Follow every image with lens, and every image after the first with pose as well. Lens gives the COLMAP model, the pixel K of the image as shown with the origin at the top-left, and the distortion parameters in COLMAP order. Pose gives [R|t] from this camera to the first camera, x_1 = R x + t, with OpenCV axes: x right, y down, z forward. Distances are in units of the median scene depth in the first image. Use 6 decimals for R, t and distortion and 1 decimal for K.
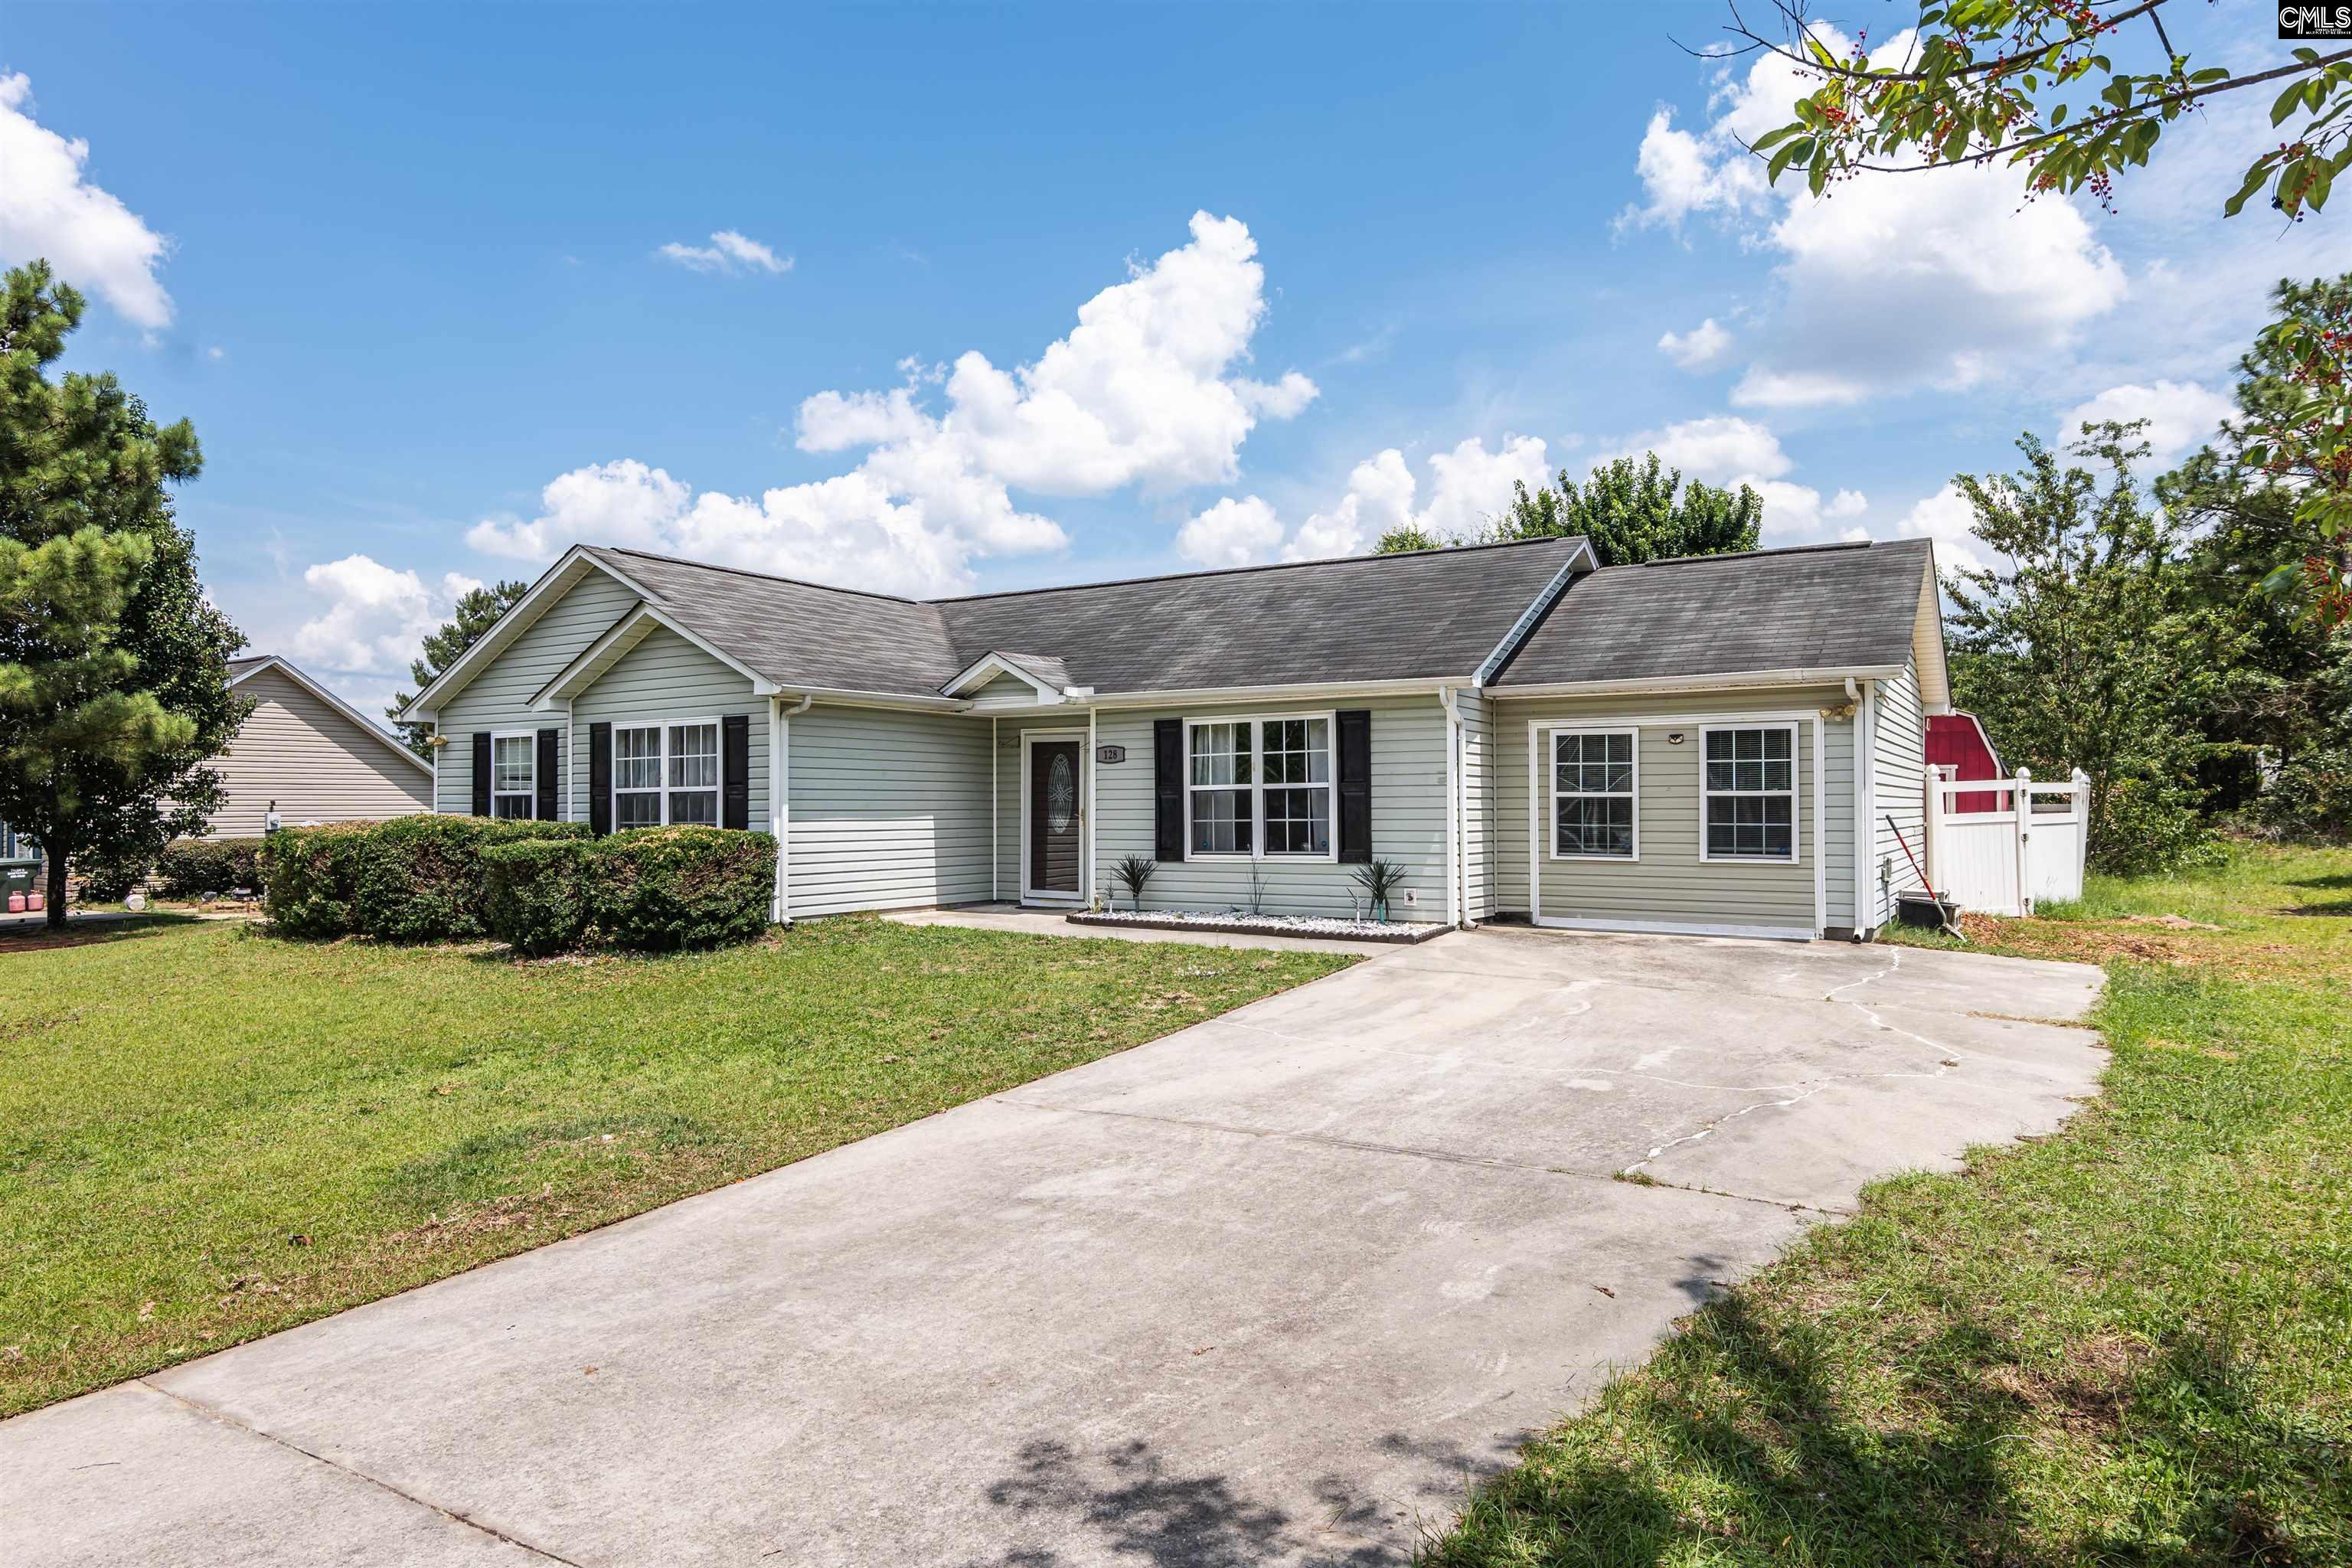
lens RADIAL K [[1418.2, 0, 1132.6], [0, 1418.2, 793.4], [0, 0, 1]] dist [-0.008987, -0.002168]
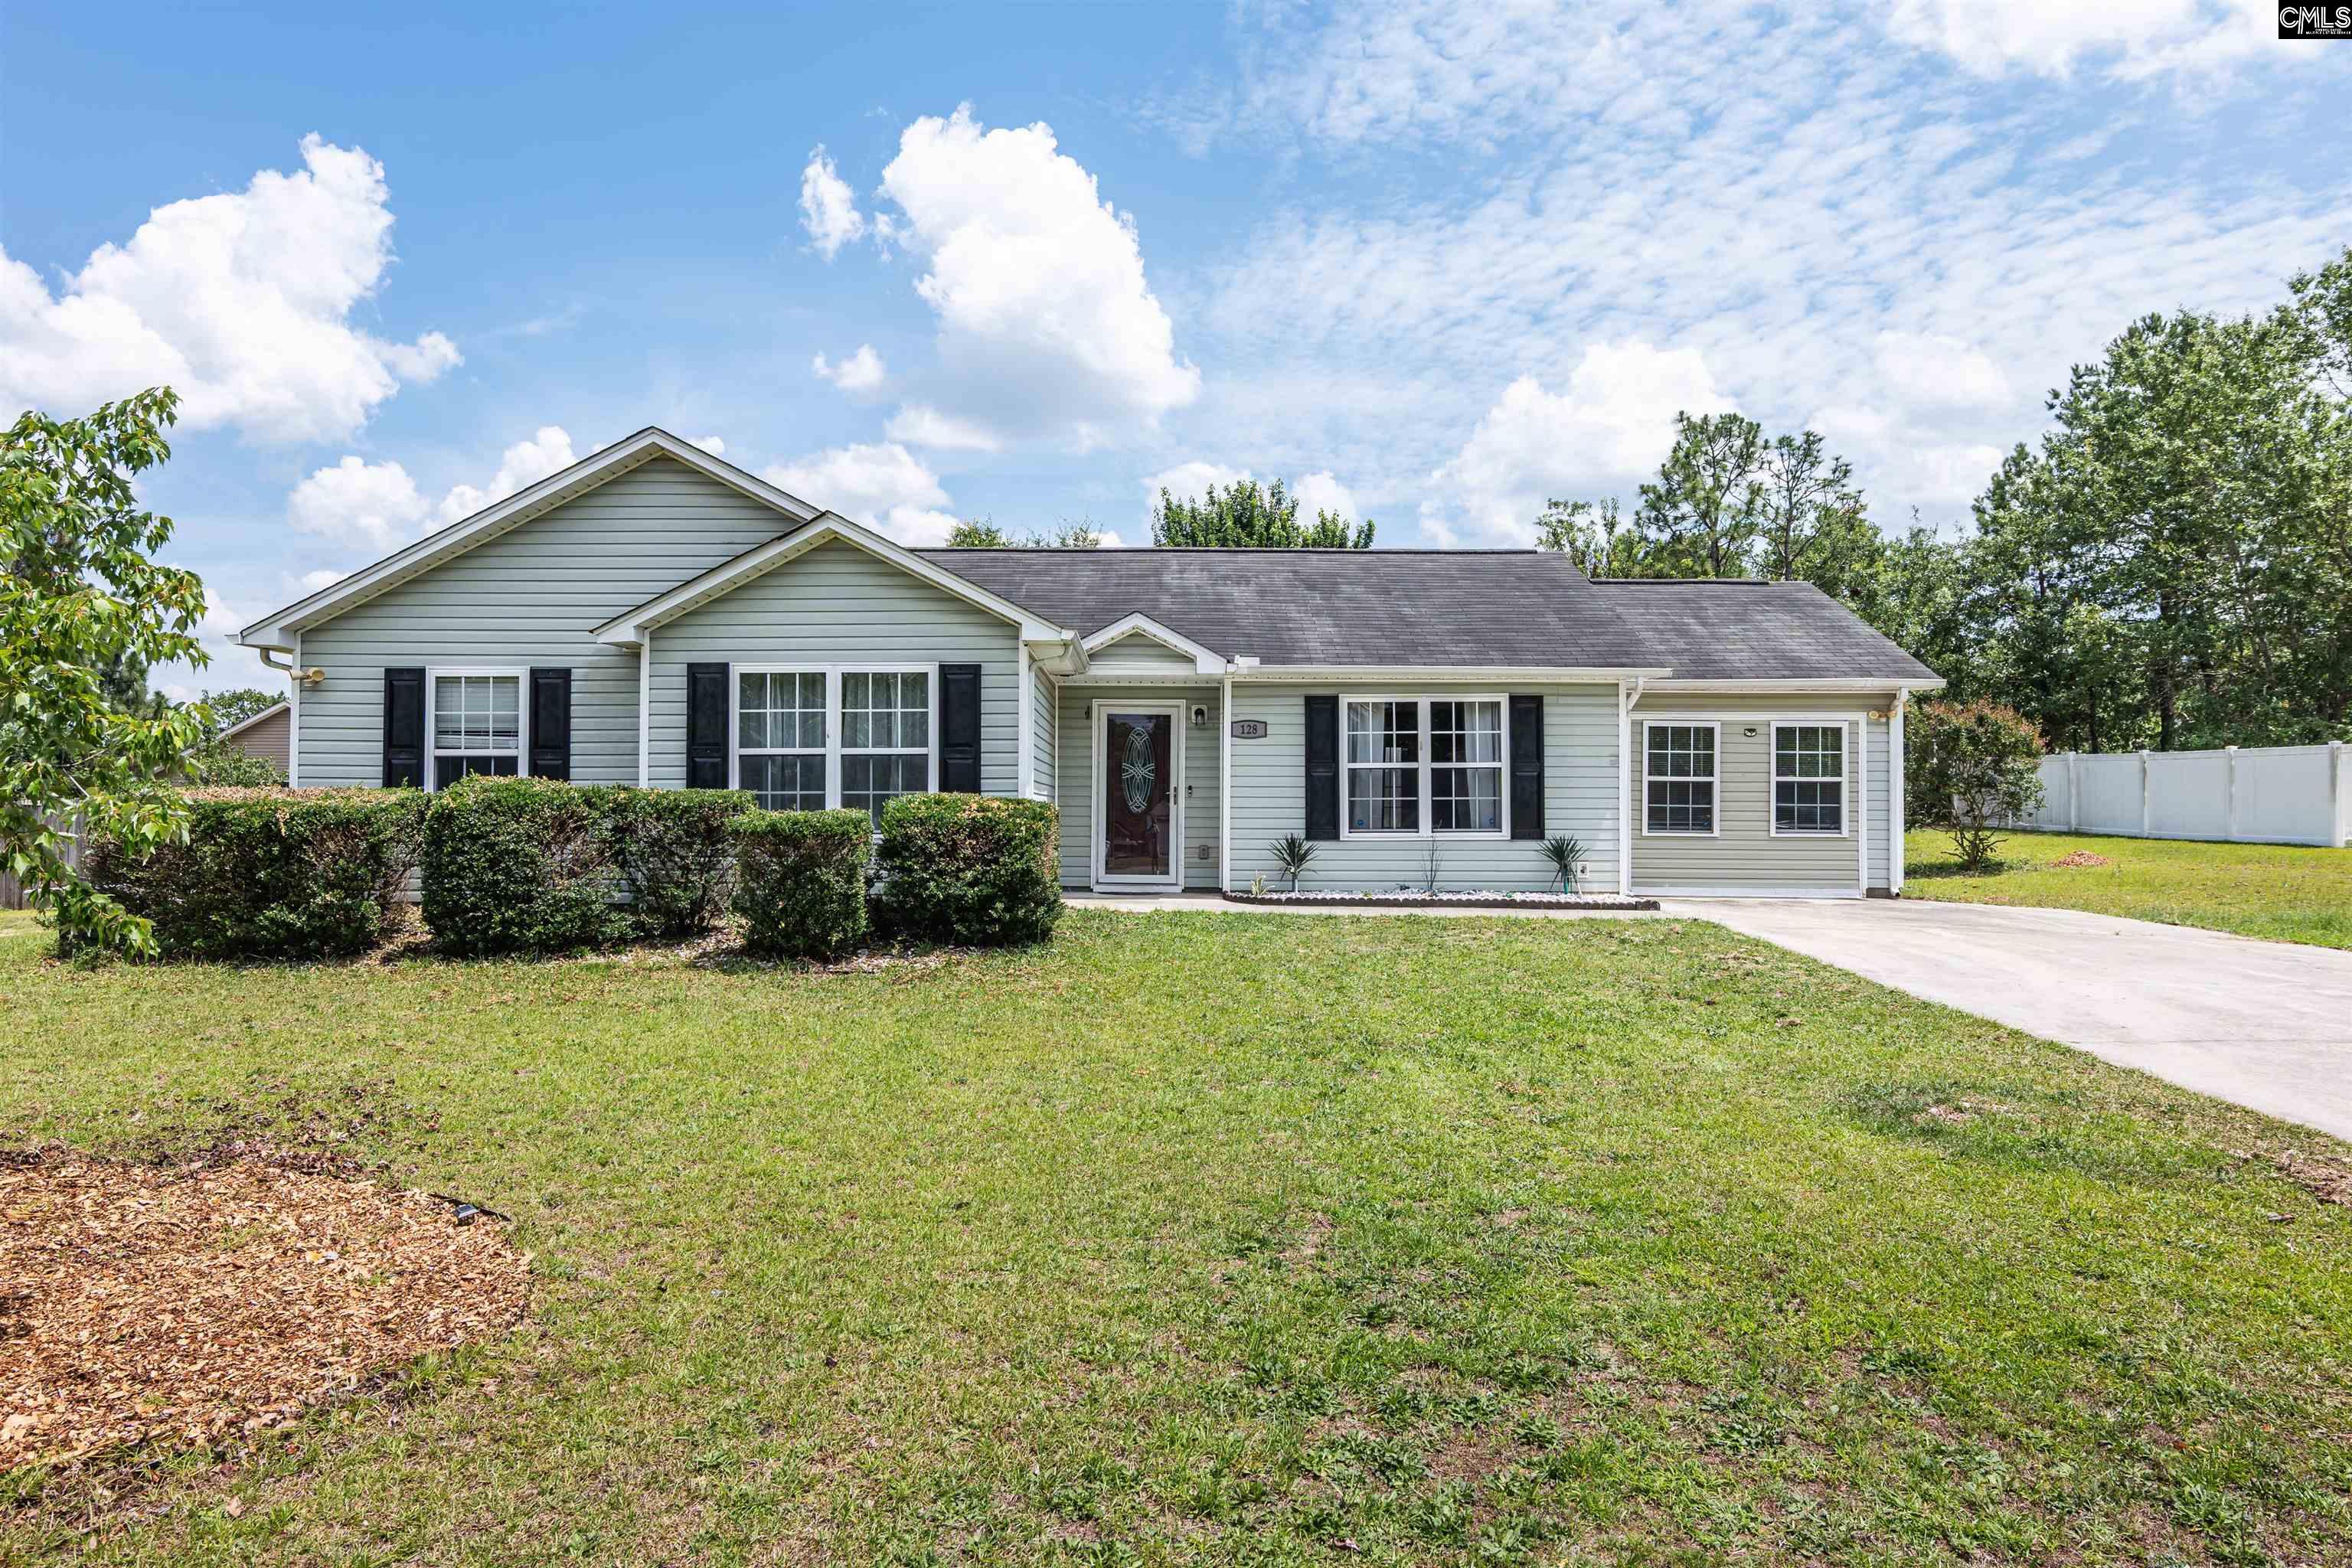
lens RADIAL K [[1418.2, 0, 1132.6], [0, 1418.2, 793.4], [0, 0, 1]] dist [-0.008987, -0.002168]
pose [[0.856986, 0.014925, 0.515123, -0.619339], [-0.012901, 0.999889, -0.007509, 0.025860], [-0.515178, -0.000210, 0.857083, 0.236853]]
